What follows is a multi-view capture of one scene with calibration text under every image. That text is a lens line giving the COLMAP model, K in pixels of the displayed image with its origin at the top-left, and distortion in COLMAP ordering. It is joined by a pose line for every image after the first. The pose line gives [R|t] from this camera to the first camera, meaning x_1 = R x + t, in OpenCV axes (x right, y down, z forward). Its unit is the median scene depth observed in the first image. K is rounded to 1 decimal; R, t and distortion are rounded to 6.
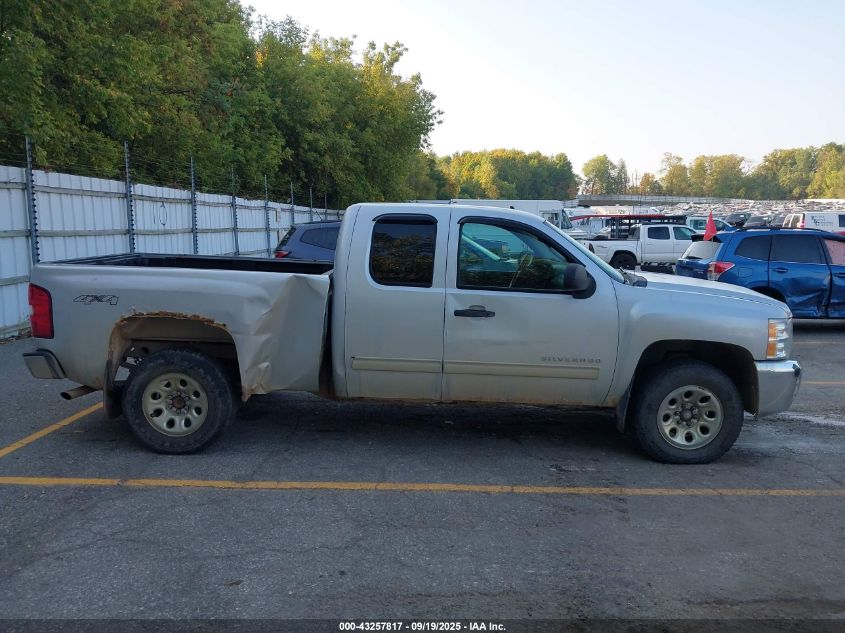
lens RADIAL K [[687.4, 0, 420.8], [0, 687.4, 320.4], [0, 0, 1]] dist [0.015082, 0.000758]
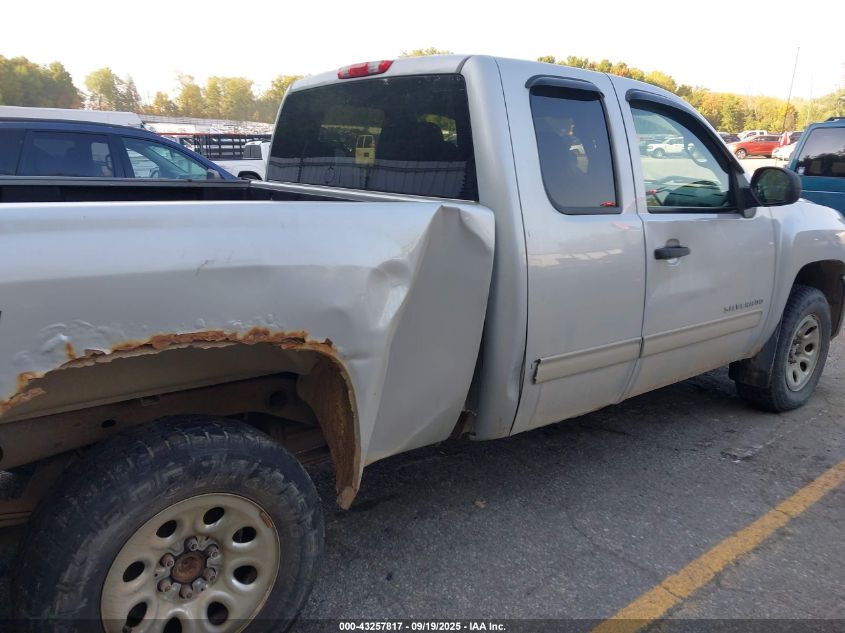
lens RADIAL K [[687.4, 0, 423.0], [0, 687.4, 310.7], [0, 0, 1]] dist [0.015082, 0.000758]
pose [[0.768603, -0.145651, 0.622925, -0.114634], [0.087428, 0.988516, 0.123259, -0.012856], [-0.633724, -0.040277, 0.772510, 0.158651]]
